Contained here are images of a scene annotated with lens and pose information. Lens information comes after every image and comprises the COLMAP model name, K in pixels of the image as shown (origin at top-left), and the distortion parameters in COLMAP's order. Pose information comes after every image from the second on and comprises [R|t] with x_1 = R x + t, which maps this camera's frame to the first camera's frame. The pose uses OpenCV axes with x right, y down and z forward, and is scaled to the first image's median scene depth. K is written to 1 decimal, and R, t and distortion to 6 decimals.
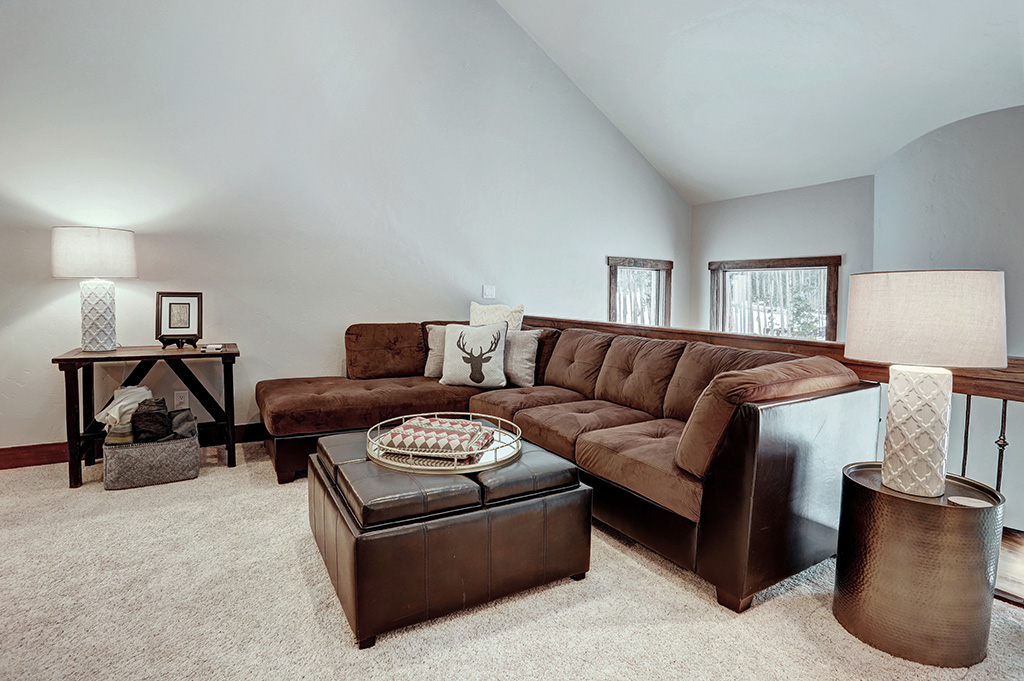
lens RADIAL K [[524.0, 0, 511.9], [0, 524.0, 333.8], [0, 0, 1]] dist [-0.040952, 0.009325]
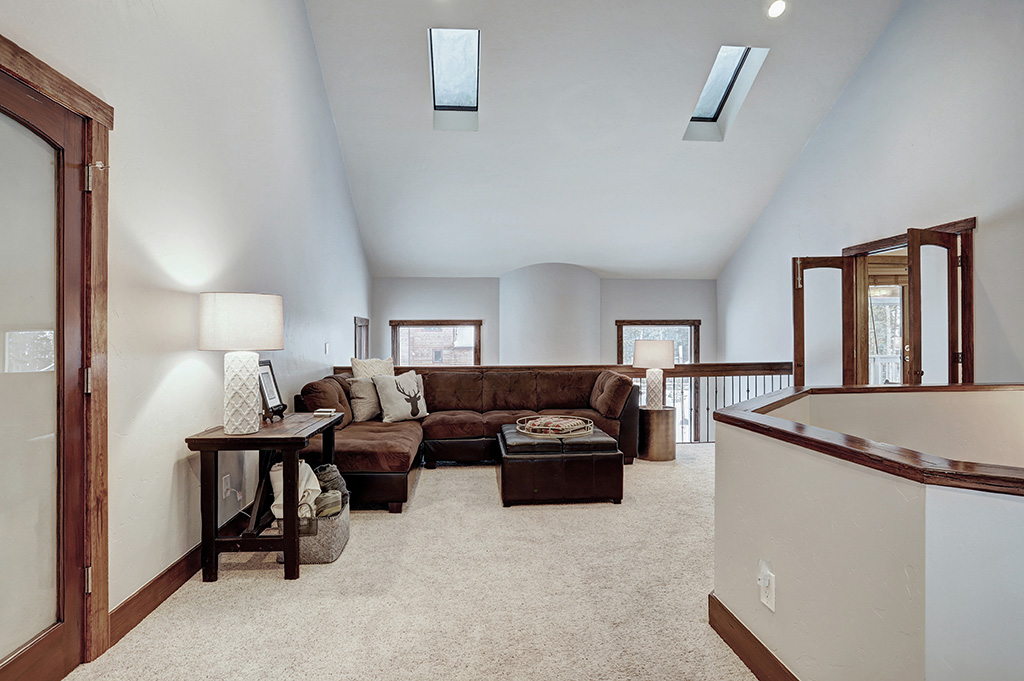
lens RADIAL K [[568.4, 0, 507.9], [0, 568.4, 338.4], [0, 0, 1]] dist [-0.017567, 0.008077]
pose [[0.414022, -0.018988, 0.910069, -1.298561], [0.074669, 0.997121, -0.013166, -0.070288], [-0.907199, 0.073405, 0.414248, 0.155364]]
